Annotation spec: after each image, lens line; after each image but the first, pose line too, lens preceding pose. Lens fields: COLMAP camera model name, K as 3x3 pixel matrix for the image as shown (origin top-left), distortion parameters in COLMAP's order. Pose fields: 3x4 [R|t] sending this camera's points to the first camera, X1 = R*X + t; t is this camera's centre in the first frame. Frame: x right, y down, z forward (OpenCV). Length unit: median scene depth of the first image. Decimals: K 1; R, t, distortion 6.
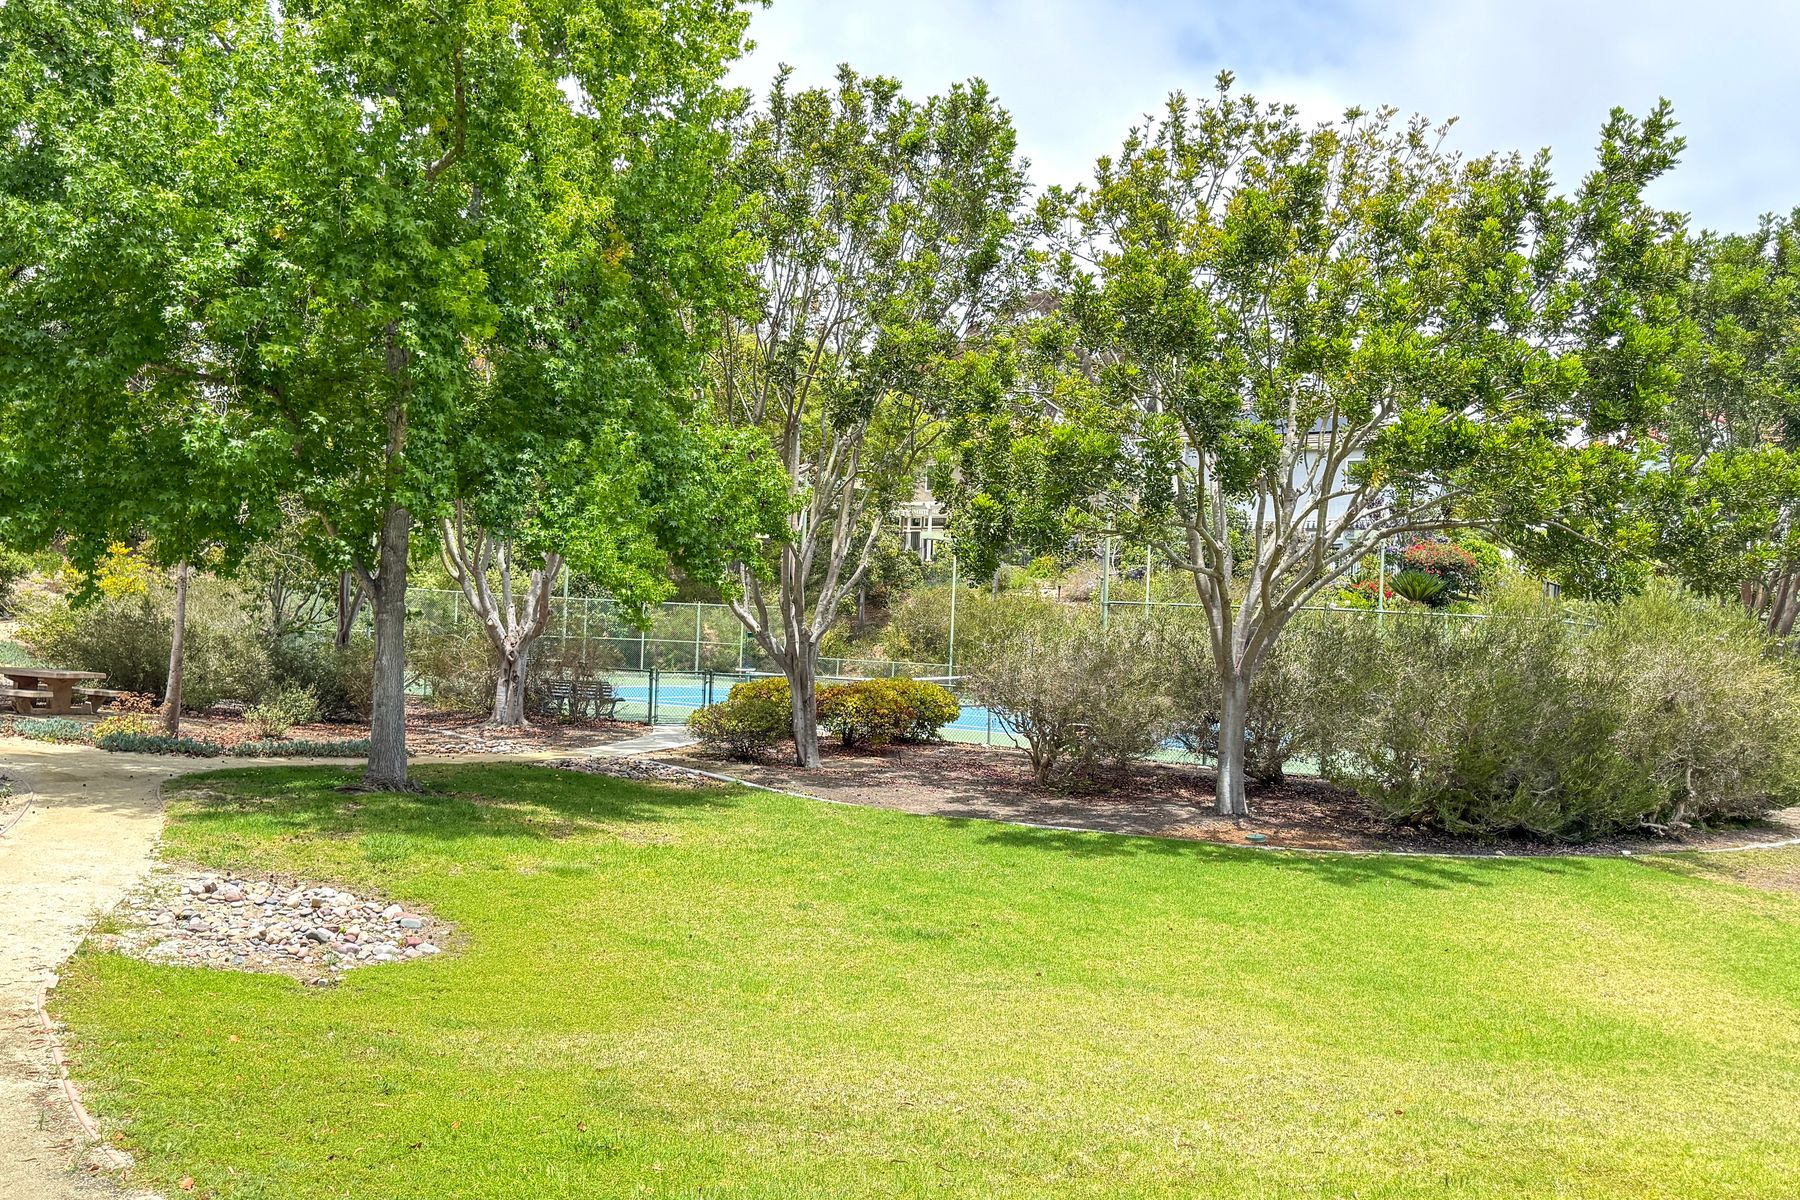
lens RADIAL K [[1494.0, 0, 882.8], [0, 1494.0, 616.9], [0, 0, 1]] dist [0.067923, -0.090842]
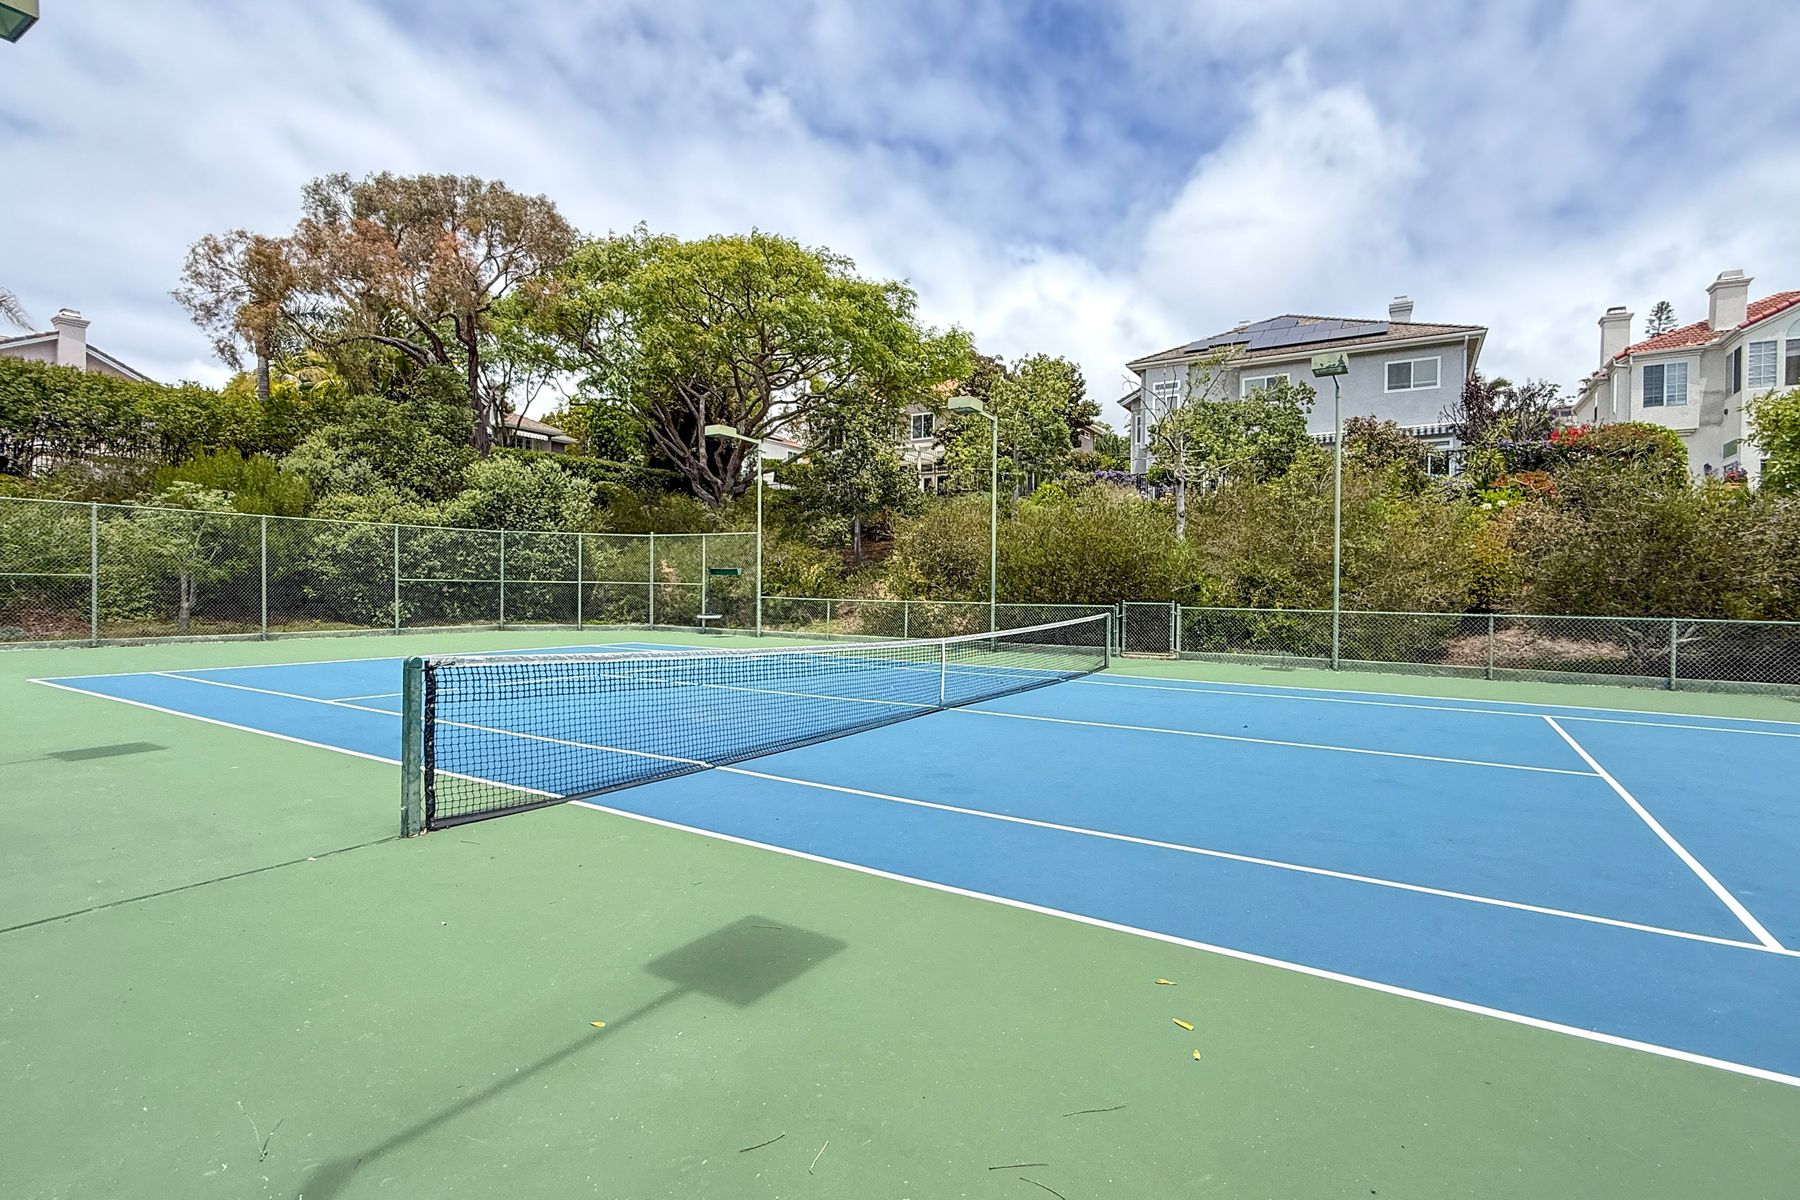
lens RADIAL K [[859.2, 0, 897.3], [0, 859.2, 595.8], [0, 0, 1]] dist [0.013681, -0.002998]
pose [[0.998978, -0.027731, 0.035705, -0.026435], [0.026902, 0.999362, 0.023493, 0.043049], [-0.036334, -0.022509, 0.999086, 1.441145]]
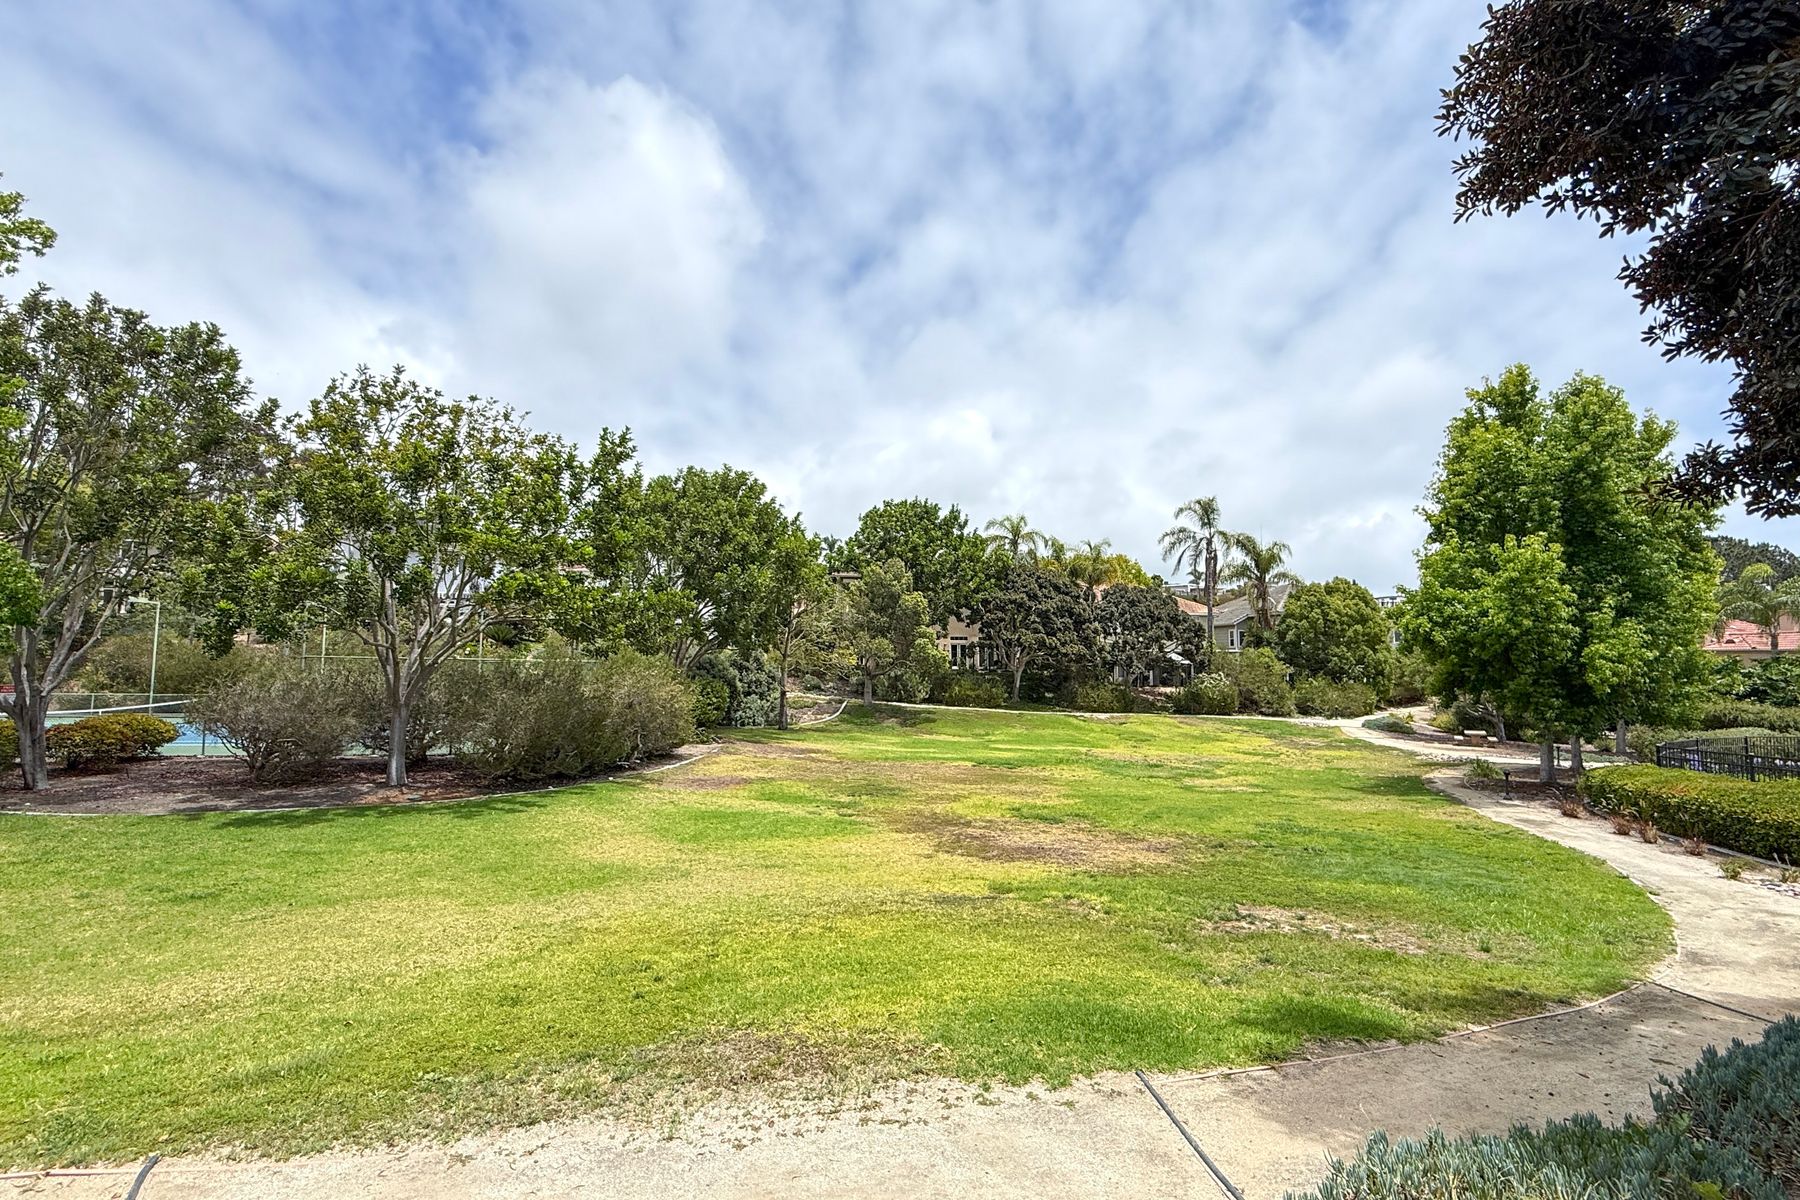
lens RADIAL K [[859.2, 0, 892.0], [0, 859.2, 601.1], [0, 0, 1]] dist [0.013681, -0.002998]
pose [[0.716273, 0.018848, 0.697566, -0.056656], [0.011052, 0.999203, -0.038347, -0.035943], [-0.697733, 0.035176, 0.715494, -0.114677]]
